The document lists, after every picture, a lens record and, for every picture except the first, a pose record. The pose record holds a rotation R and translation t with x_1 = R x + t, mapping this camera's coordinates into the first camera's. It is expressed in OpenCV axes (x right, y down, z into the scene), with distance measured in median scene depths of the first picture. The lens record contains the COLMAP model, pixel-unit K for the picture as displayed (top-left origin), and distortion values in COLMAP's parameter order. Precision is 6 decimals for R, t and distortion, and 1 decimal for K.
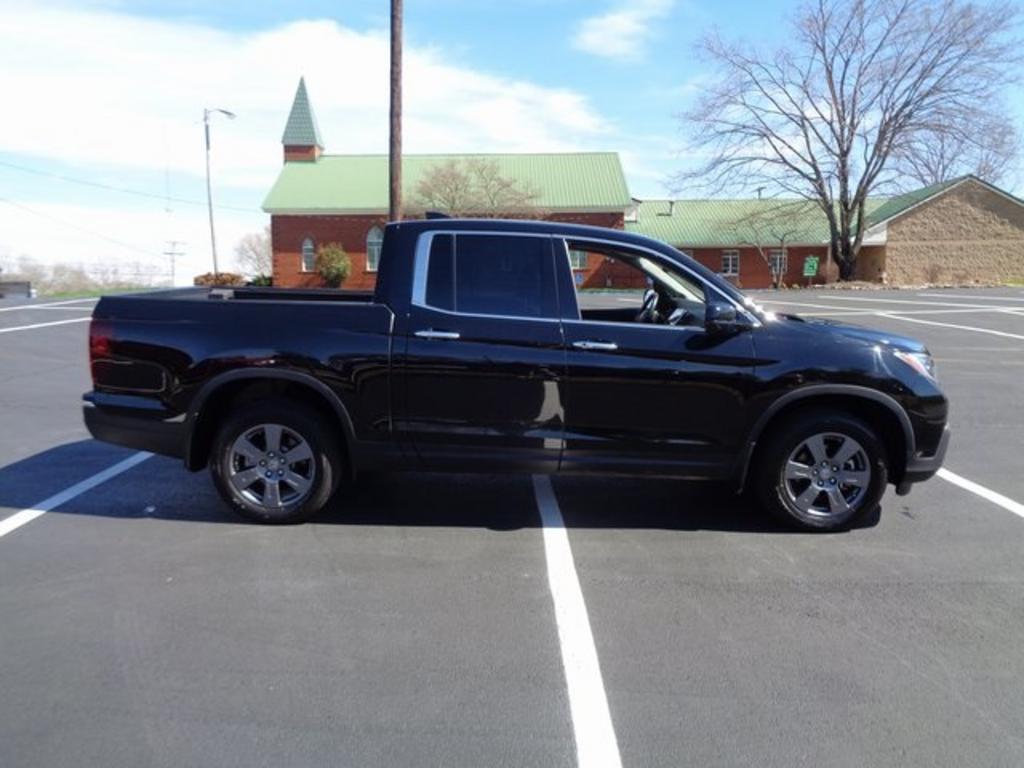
lens RADIAL K [[780.6, 0, 512.0], [0, 780.6, 384.0], [0, 0, 1]] dist [-0.007085, -0.003033]
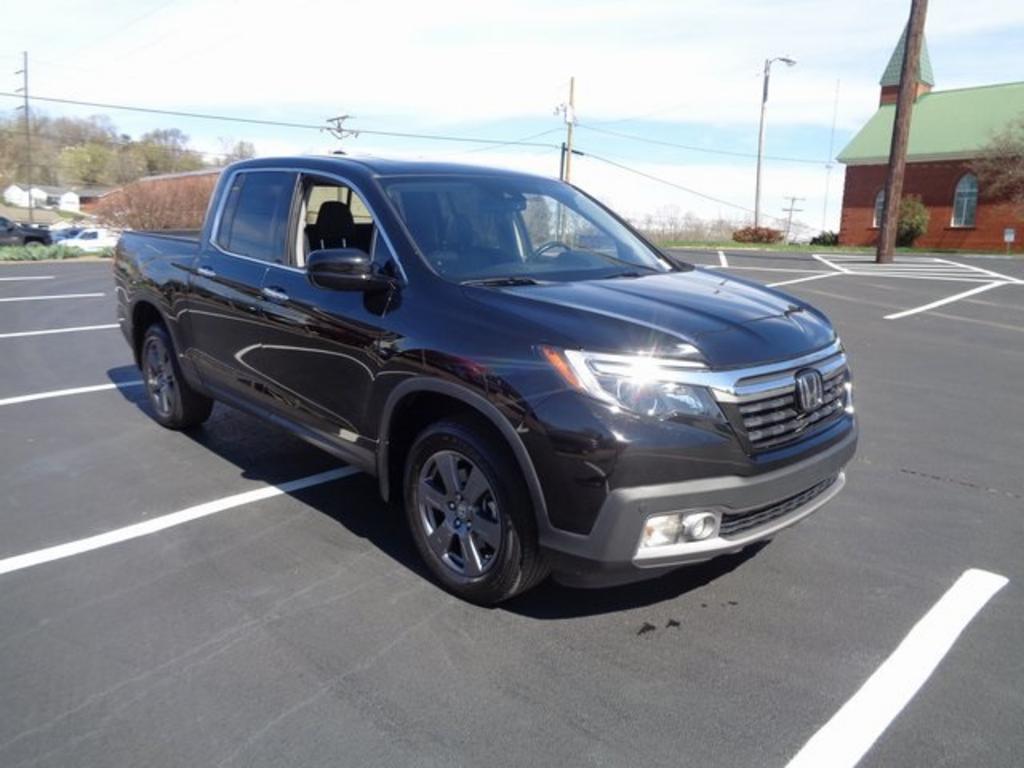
lens RADIAL K [[769.1, 0, 512.0], [0, 769.1, 384.0], [0, 0, 1]] dist [-0.000354, -0.002153]
pose [[0.666883, 0.153688, -0.729142, 0.152802], [-0.113613, 0.988030, 0.104345, -0.011251], [0.736451, 0.013255, 0.676361, 0.100676]]
